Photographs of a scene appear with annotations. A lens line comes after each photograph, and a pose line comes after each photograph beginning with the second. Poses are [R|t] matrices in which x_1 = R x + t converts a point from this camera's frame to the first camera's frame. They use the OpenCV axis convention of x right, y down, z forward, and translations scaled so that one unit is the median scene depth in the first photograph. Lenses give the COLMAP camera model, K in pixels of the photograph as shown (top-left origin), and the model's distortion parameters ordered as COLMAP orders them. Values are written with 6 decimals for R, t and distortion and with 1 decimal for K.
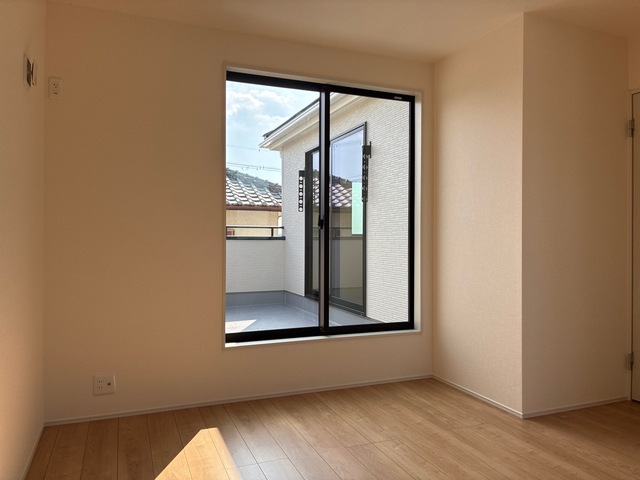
lens RADIAL K [[480.8, 0, 322.7], [0, 480.8, 238.0], [0, 0, 1]] dist [-0.001591, 0.004409]
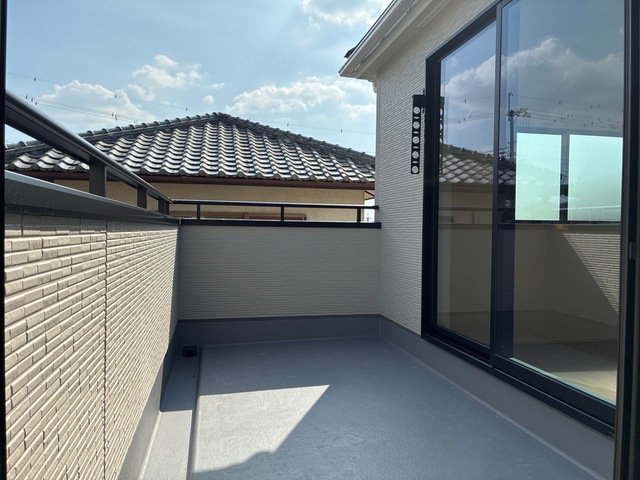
lens RADIAL K [[480.8, 0, 316.8], [0, 480.8, 235.5], [0, 0, 1]] dist [-0.001591, 0.004409]
pose [[0.983442, 0.021470, -0.179945, -0.033924], [-0.019874, 0.999746, 0.010672, 0.005241], [0.180128, -0.006919, 0.983619, 0.287064]]
